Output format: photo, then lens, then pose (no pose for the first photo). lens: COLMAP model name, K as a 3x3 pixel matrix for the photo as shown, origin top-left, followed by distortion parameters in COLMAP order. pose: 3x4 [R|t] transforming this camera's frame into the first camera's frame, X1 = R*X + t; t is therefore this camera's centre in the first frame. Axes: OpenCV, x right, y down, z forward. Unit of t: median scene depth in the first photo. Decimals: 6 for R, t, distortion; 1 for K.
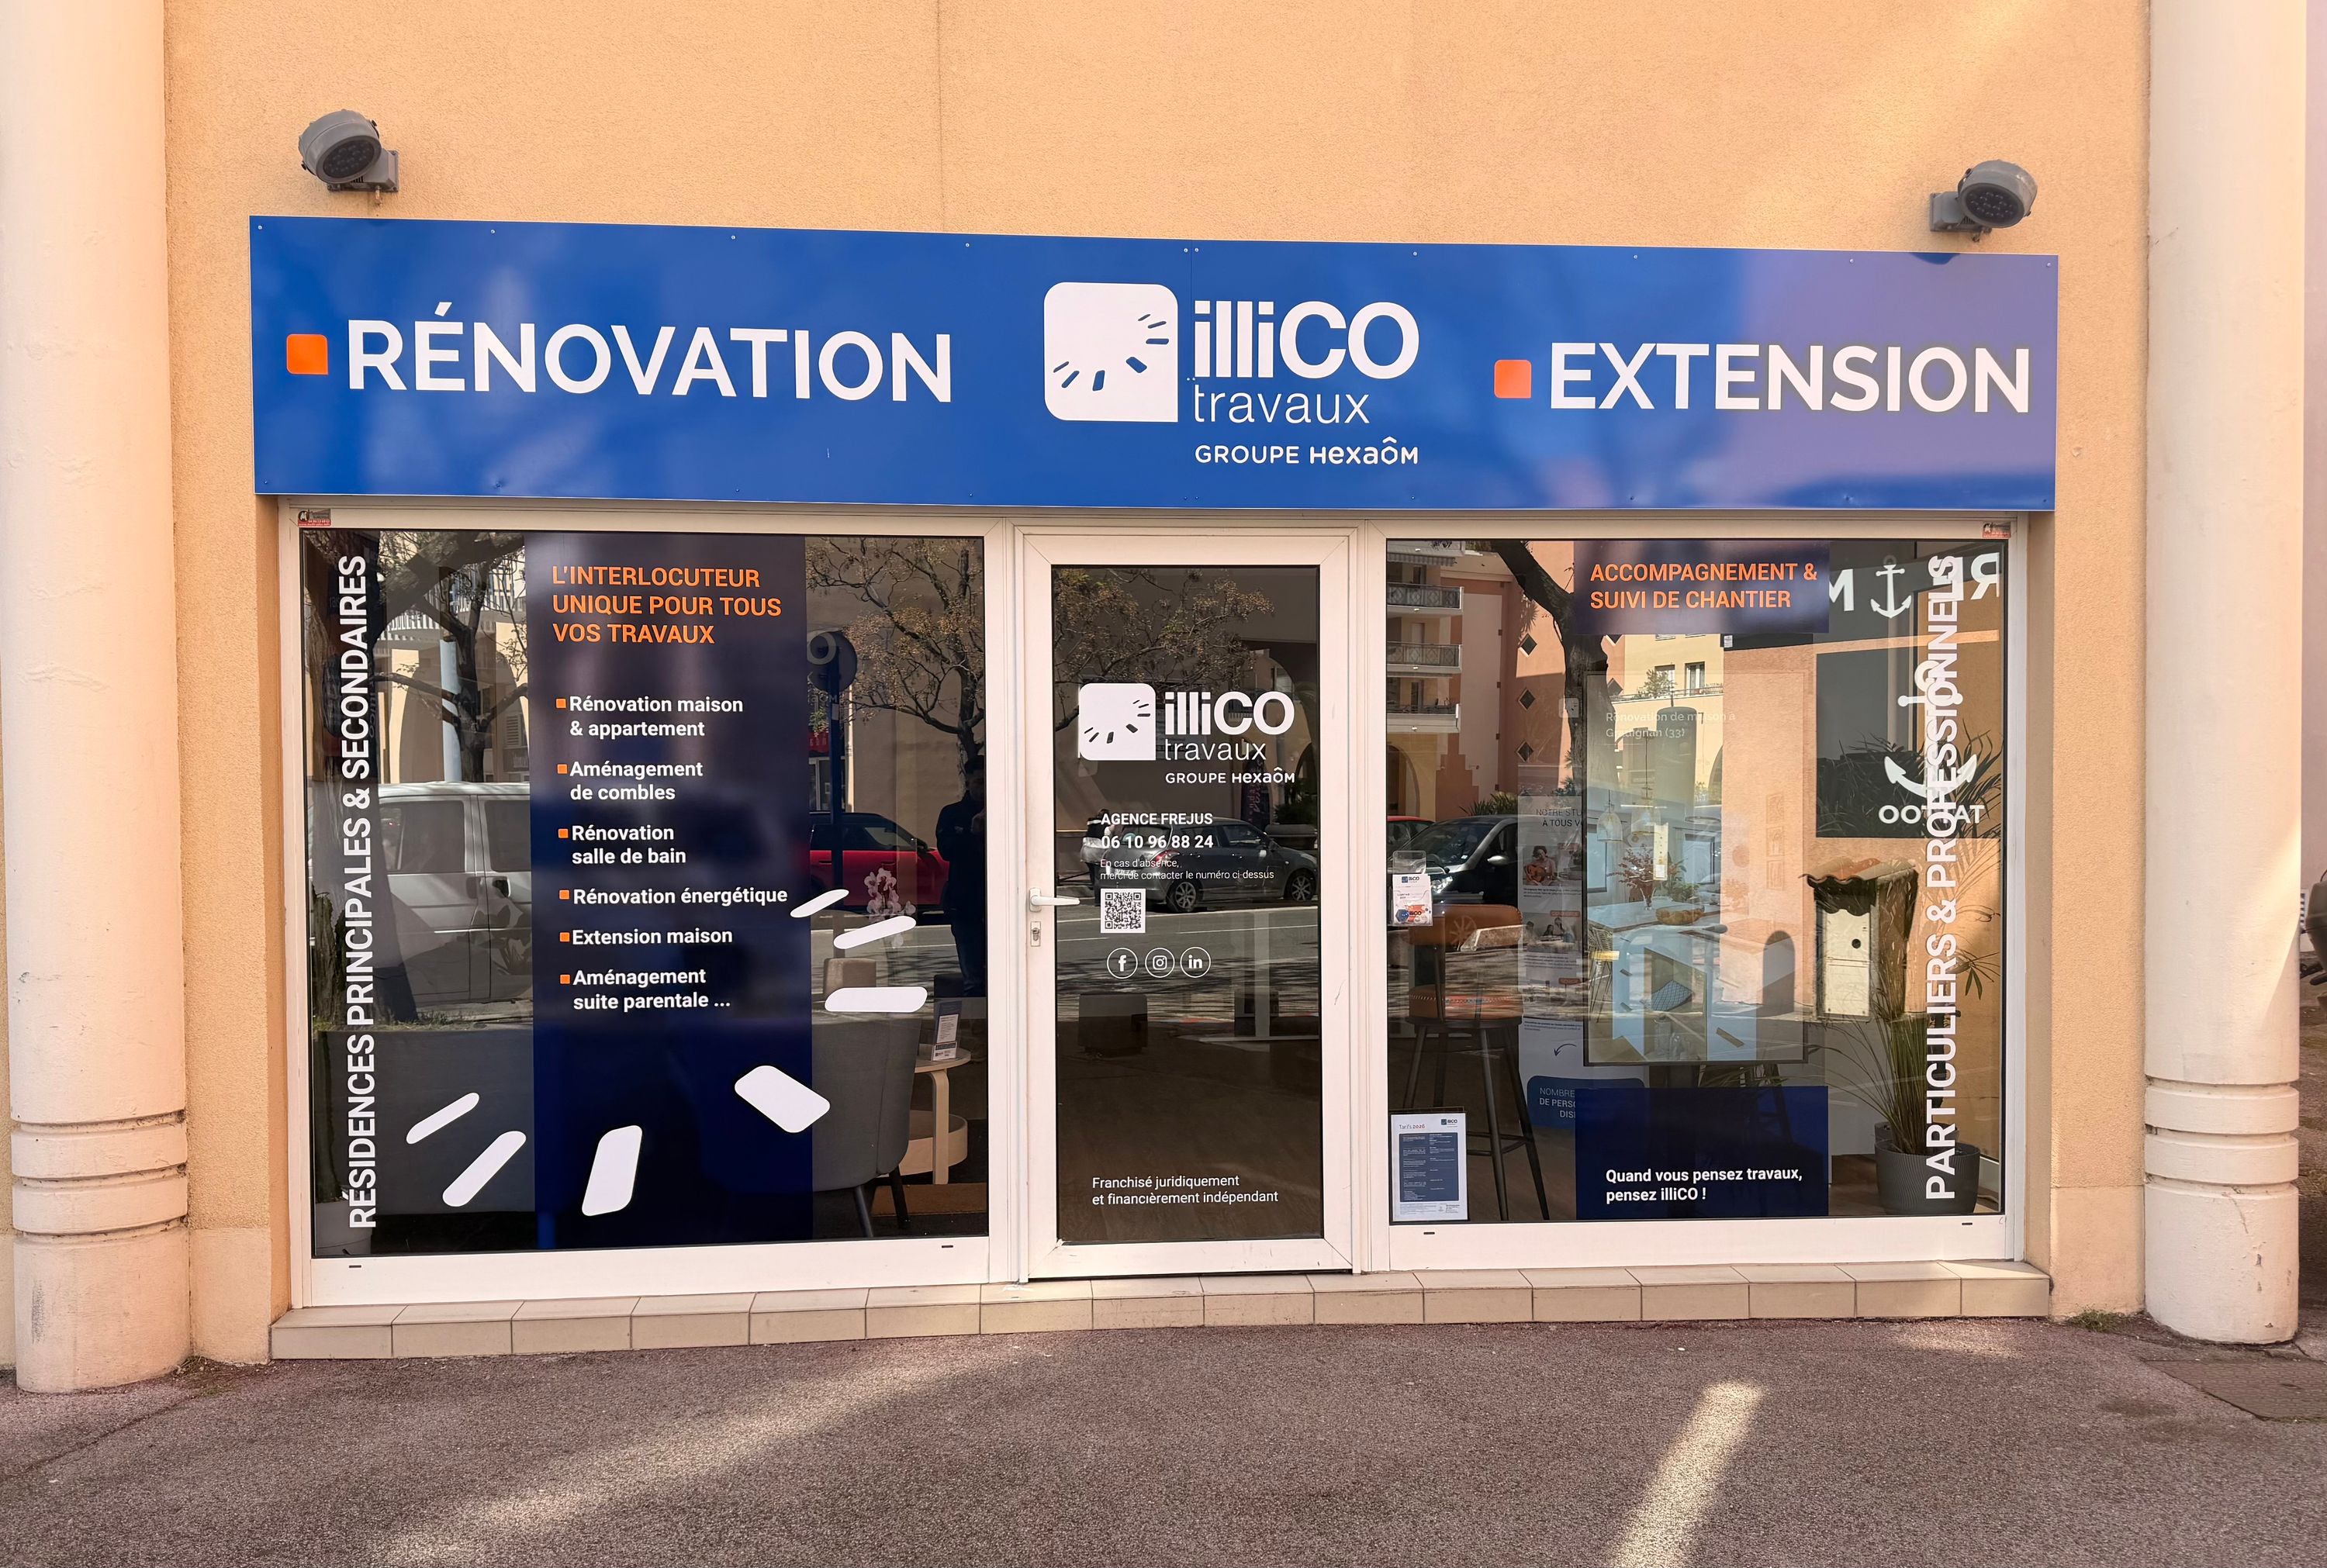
lens RADIAL K [[1770.3, 0, 1161.8], [0, 1770.3, 852.7], [0, 0, 1]] dist [0.054755, -0.068882]
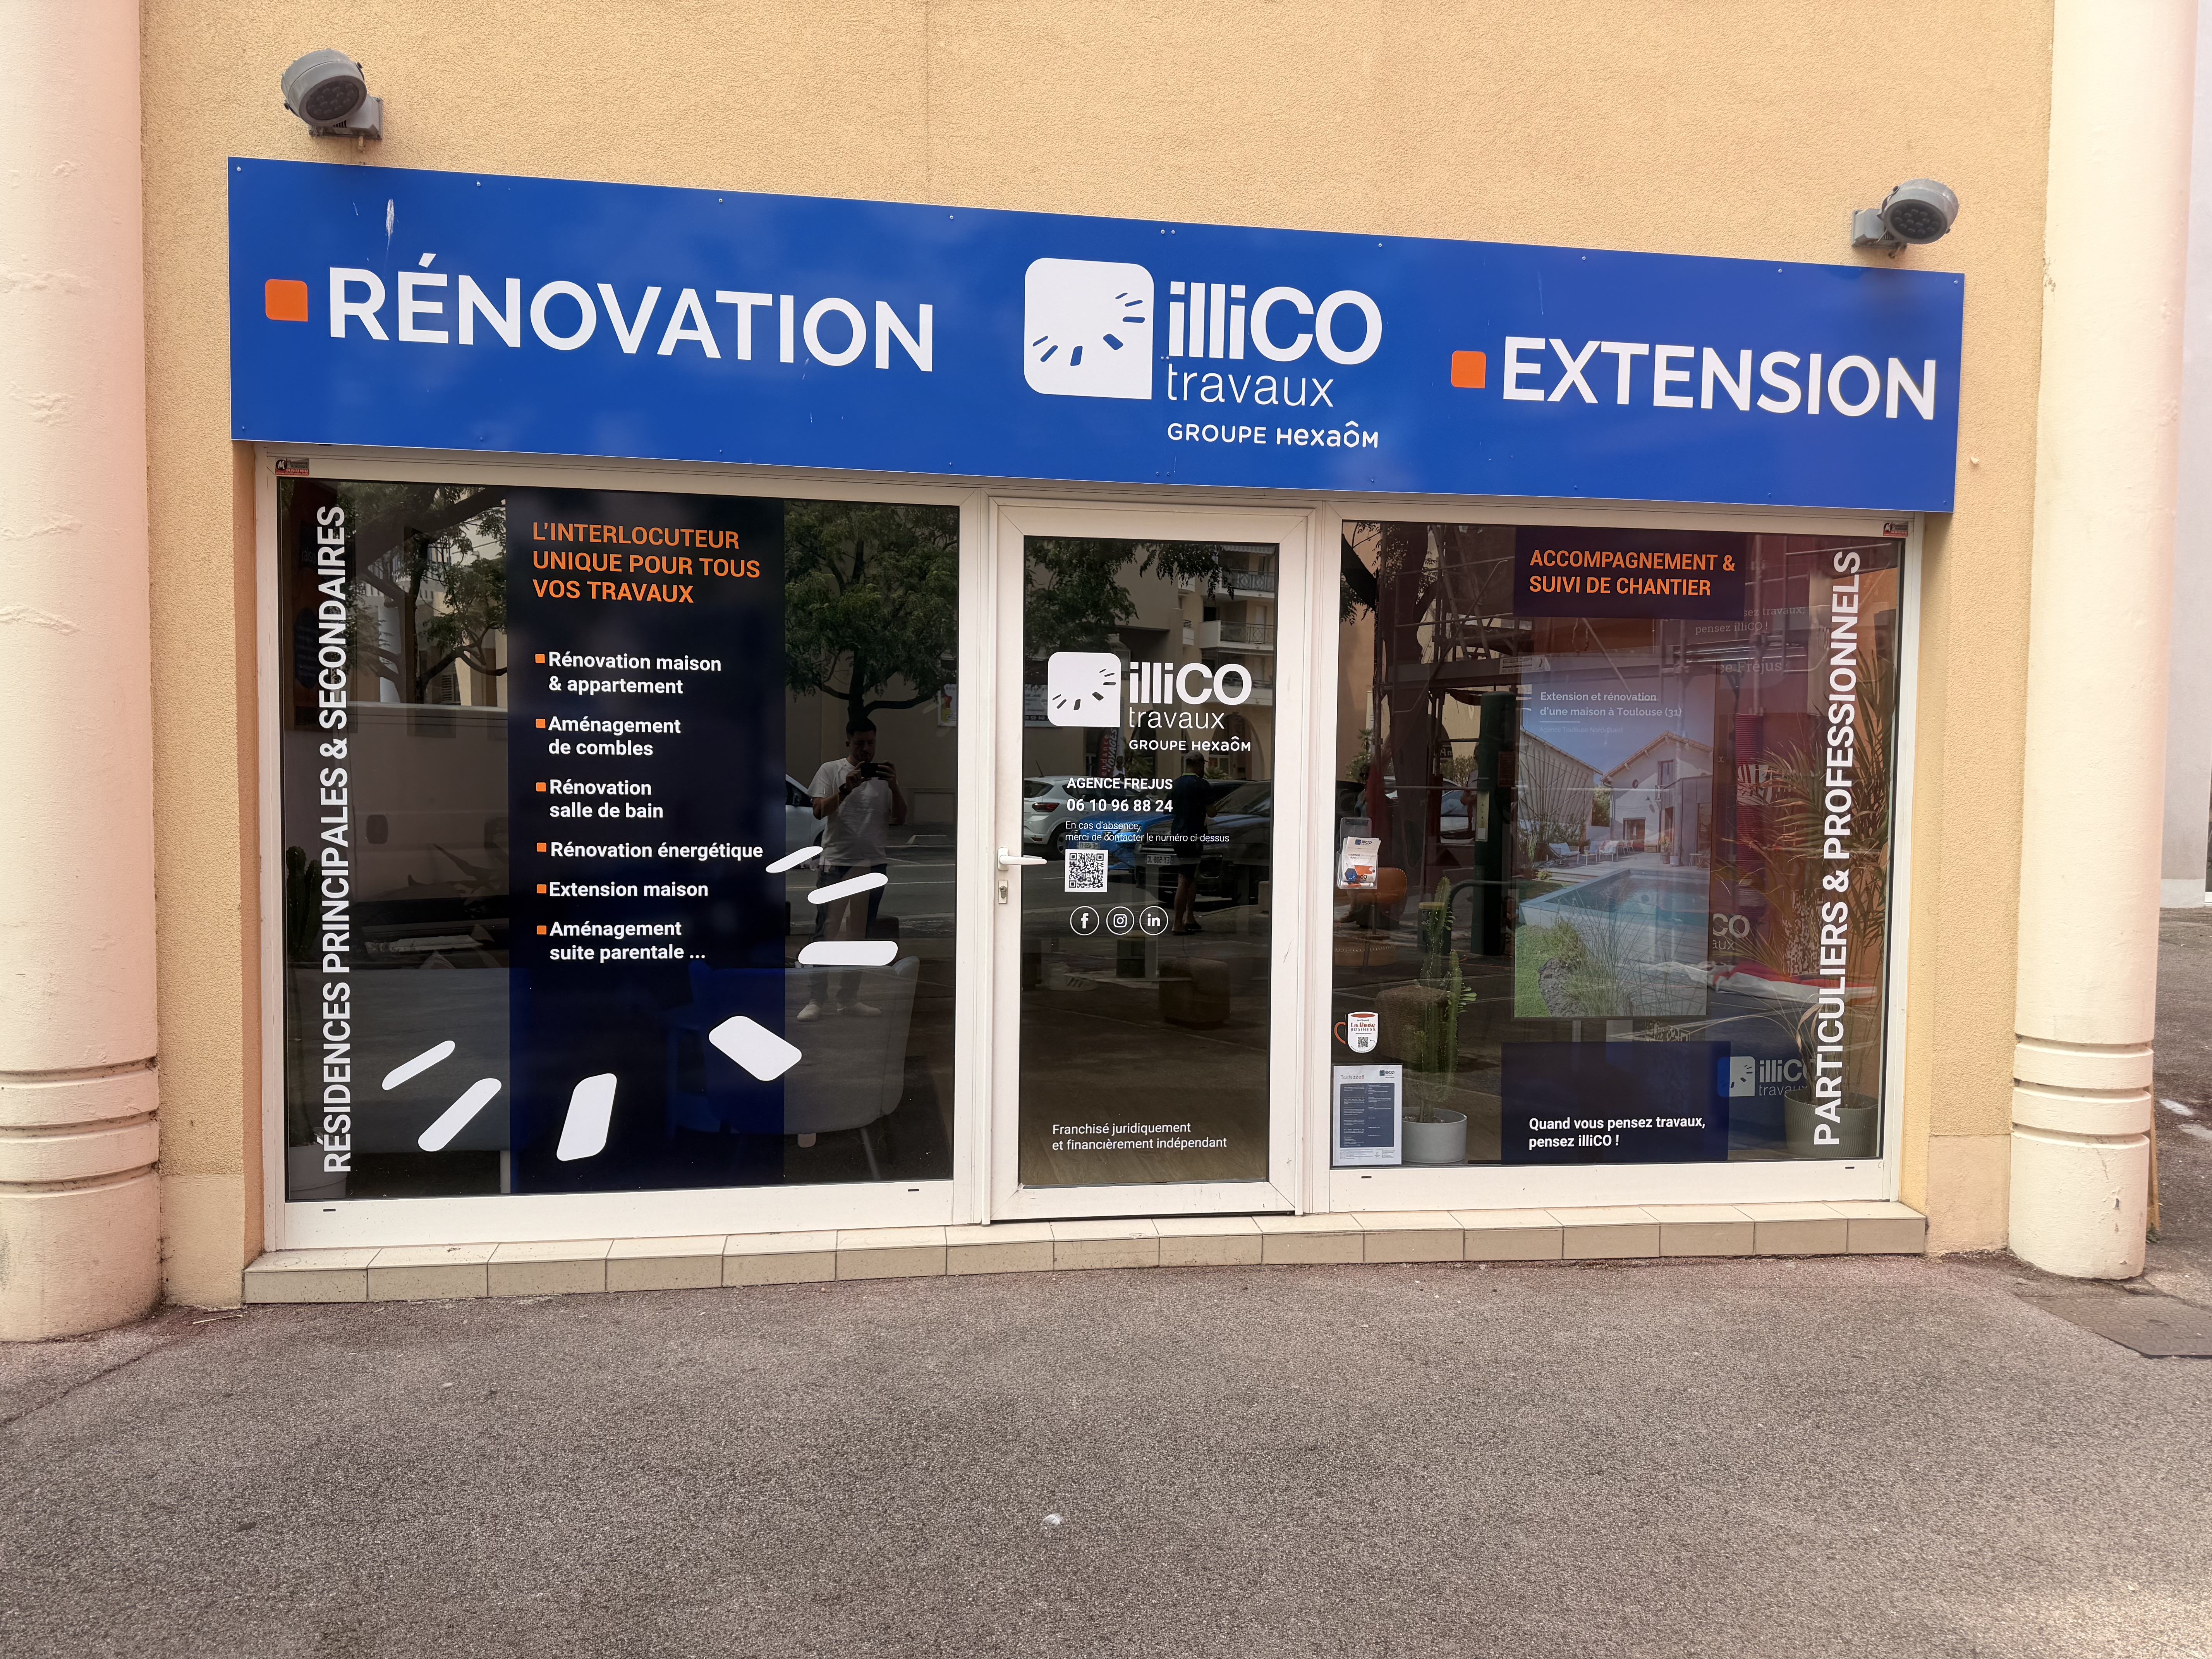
lens RADIAL K [[1515.8, 0, 1106.1], [0, 1515.8, 842.2], [0, 0, 1]] dist [0.027864, -0.028132]
pose [[0.997879, 0.015551, 0.063212, -0.069110], [-0.016985, 0.999609, 0.022213, -0.003944], [-0.062842, -0.023239, 0.997753, 0.112725]]
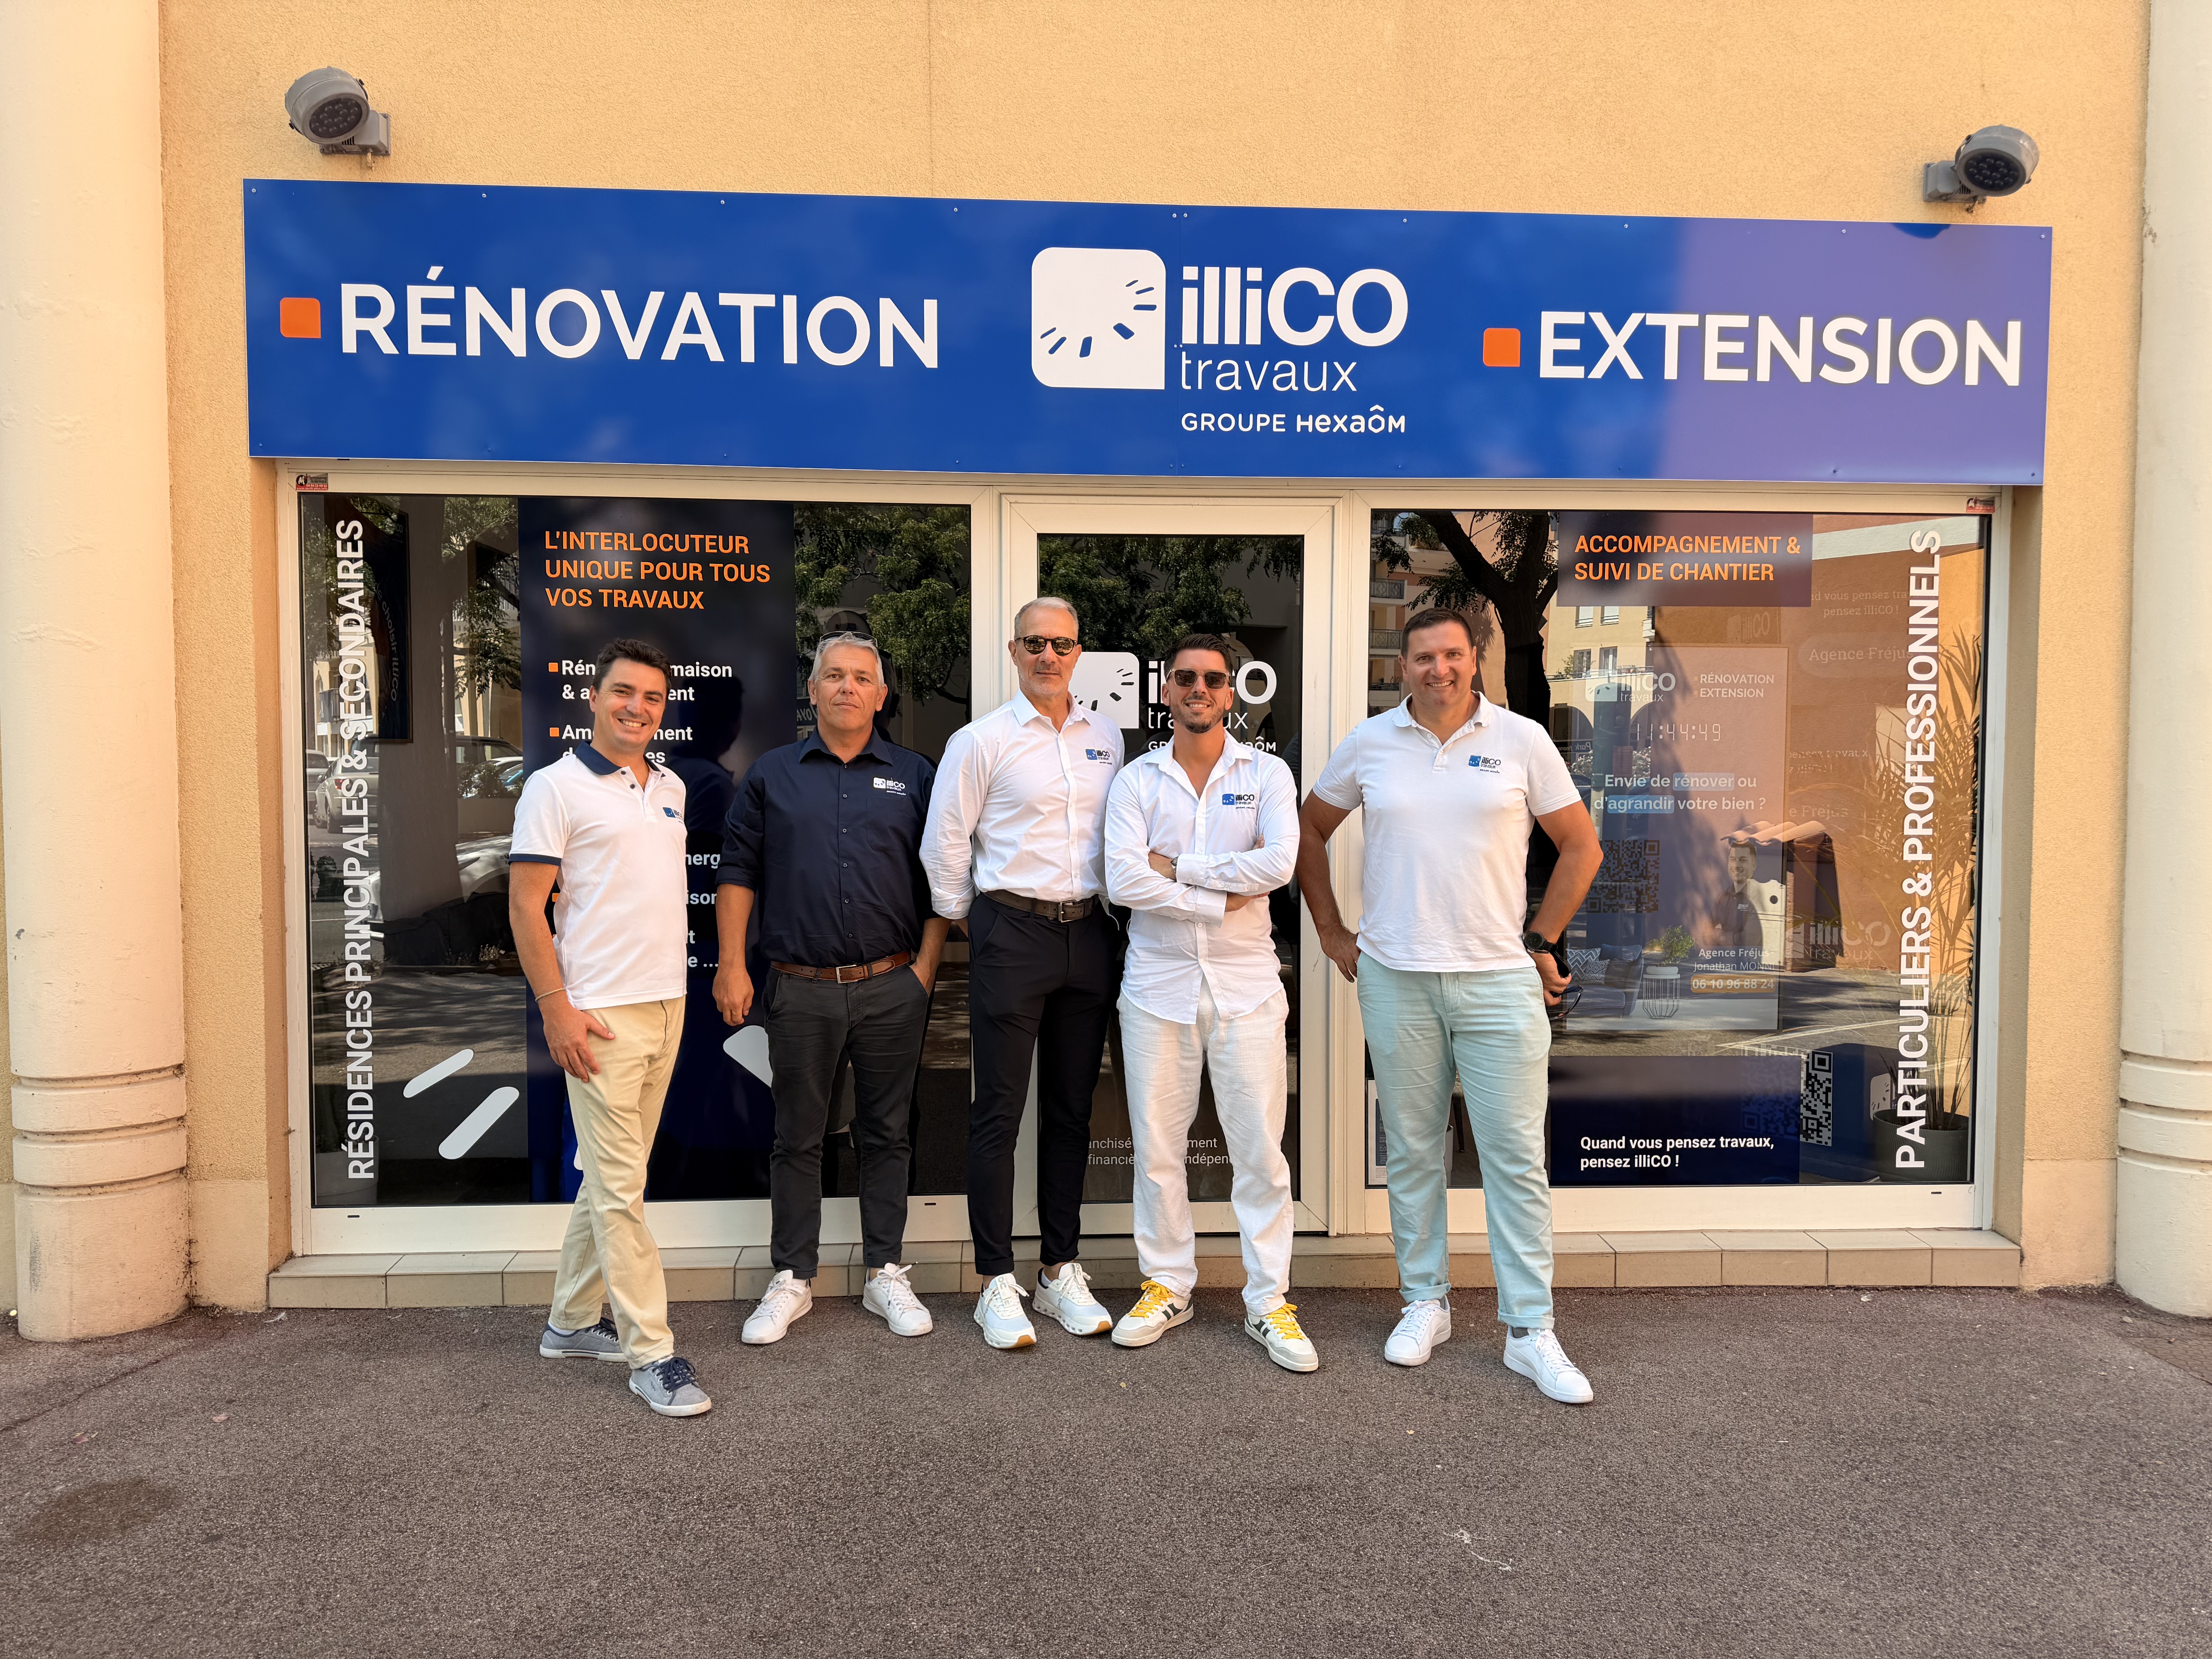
lens RADIAL K [[1515.8, 0, 1112.2], [0, 1515.8, 837.8], [0, 0, 1]] dist [0.027864, -0.028132]
pose [[0.999714, 0.009540, -0.021942, 0.000649], [-0.009107, 0.999763, 0.019758, -0.006804], [0.022126, -0.019552, 0.999564, 0.139200]]
